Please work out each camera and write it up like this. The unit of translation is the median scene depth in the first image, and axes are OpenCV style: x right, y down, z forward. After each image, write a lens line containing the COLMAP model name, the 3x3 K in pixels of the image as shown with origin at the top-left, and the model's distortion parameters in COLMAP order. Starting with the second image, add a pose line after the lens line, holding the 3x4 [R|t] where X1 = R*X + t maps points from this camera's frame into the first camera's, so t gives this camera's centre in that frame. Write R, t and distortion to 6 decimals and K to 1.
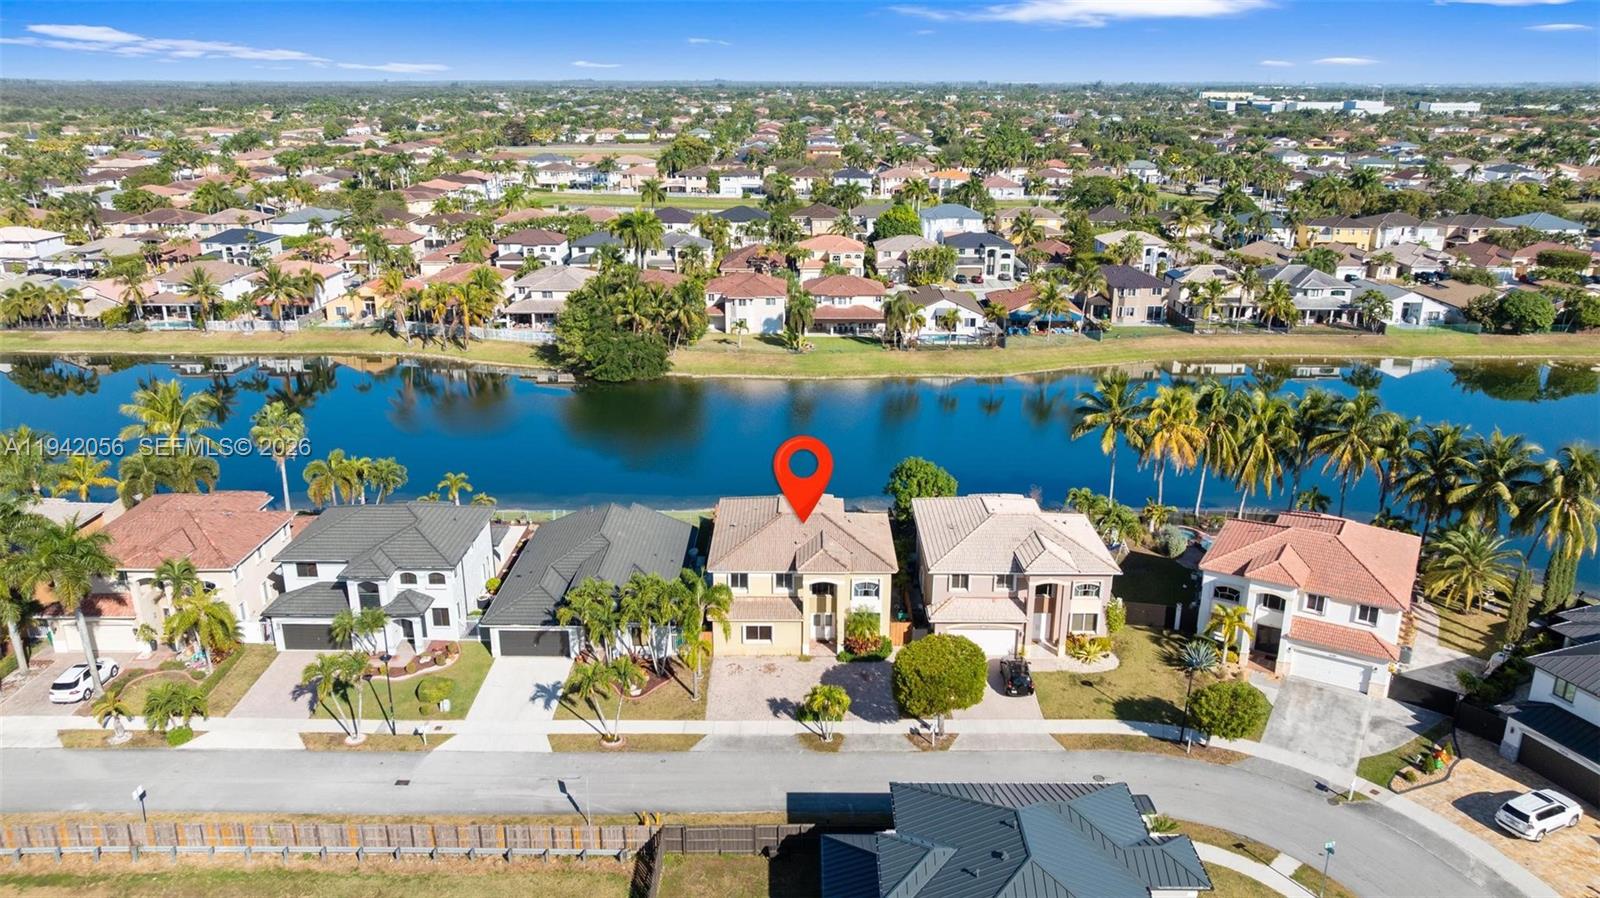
lens RADIAL K [[1135.6, 0, 799.8], [0, 1135.6, 444.4], [0, 0, 1]] dist [-0.034221, 0.036972]
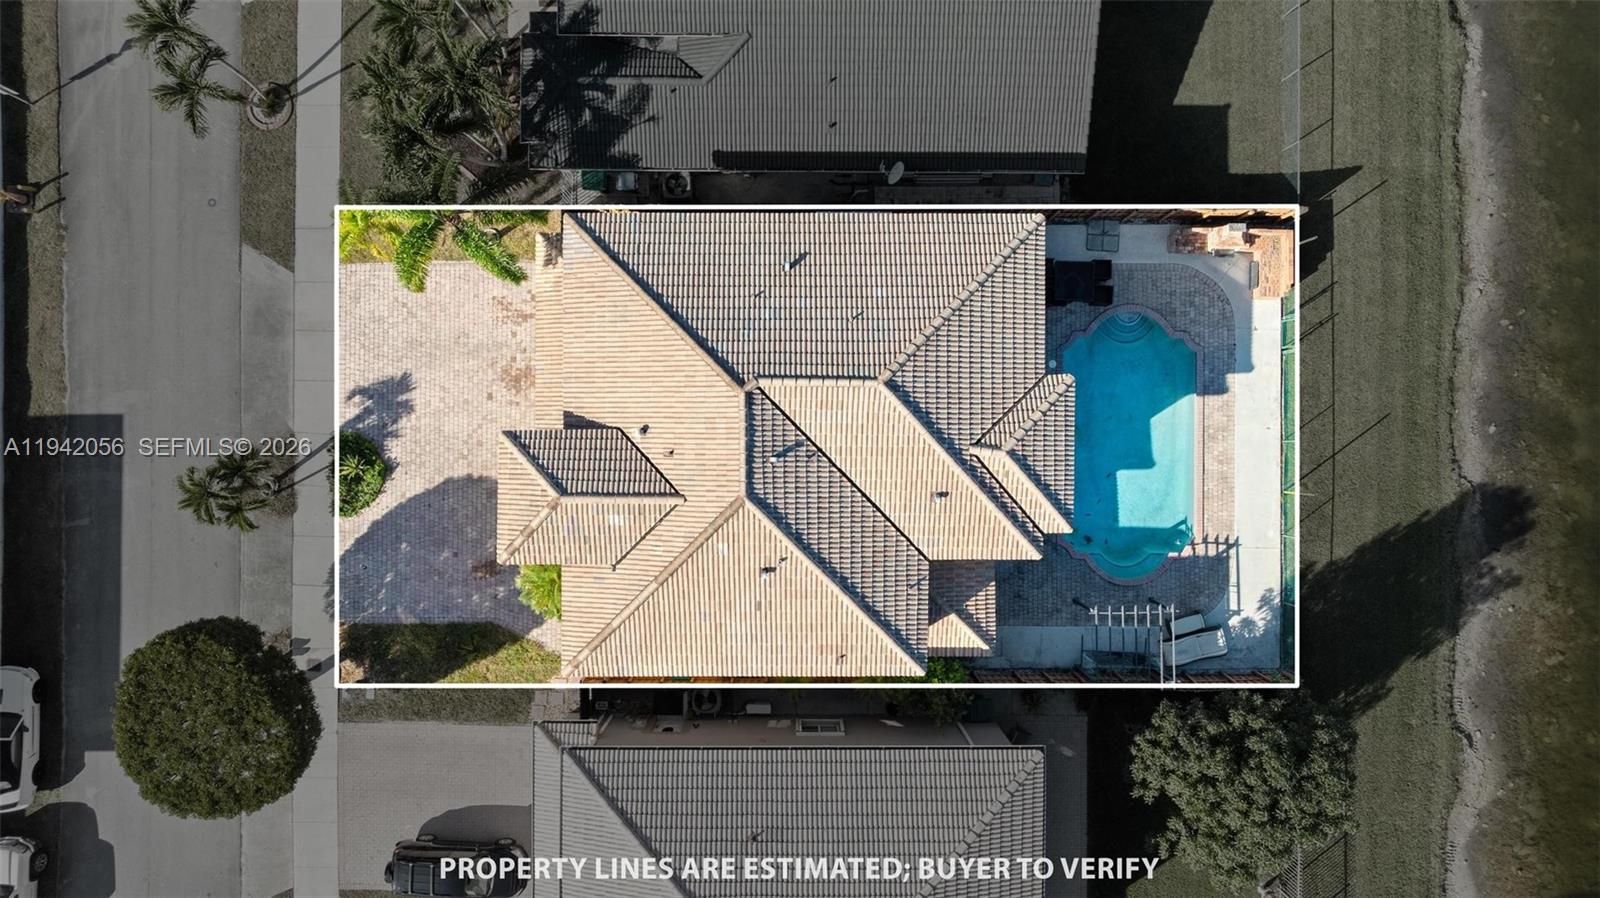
lens RADIAL K [[1135.6, 0, 802.0], [0, 1135.6, 436.7], [0, 0, 1]] dist [-0.034221, 0.036972]
pose [[-0.000433, 0.999995, -0.003264, 0.000784], [-0.322714, 0.002949, 0.946492, -0.303807], [0.946496, 0.001463, 0.322711, 0.931768]]
